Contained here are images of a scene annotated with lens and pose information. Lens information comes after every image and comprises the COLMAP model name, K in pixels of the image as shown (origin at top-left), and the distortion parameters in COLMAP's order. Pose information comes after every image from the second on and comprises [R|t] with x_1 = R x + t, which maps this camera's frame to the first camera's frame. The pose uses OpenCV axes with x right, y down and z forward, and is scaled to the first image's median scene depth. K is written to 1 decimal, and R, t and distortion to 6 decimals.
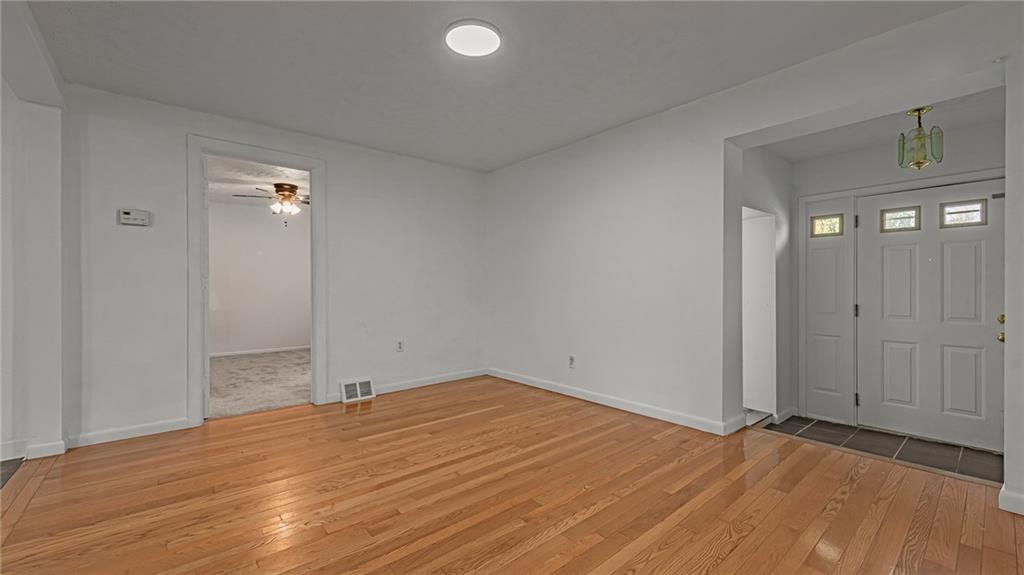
lens RADIAL K [[413.9, 0, 513.6], [0, 413.9, 290.5], [0, 0, 1]] dist [0.002254, 0.000676]
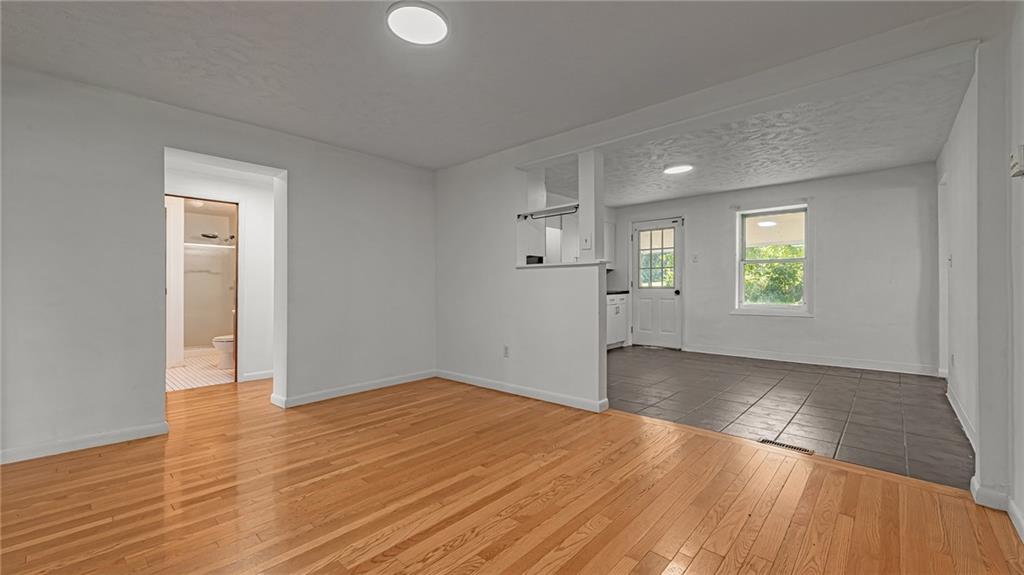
lens RADIAL K [[413.9, 0, 511.9], [0, 413.9, 290.4], [0, 0, 1]] dist [0.002254, 0.000676]
pose [[-0.992845, 0.010466, -0.118955, -0.193179], [0.009744, 0.999930, 0.006649, -0.005539], [0.119016, 0.005442, -0.992877, 1.967491]]
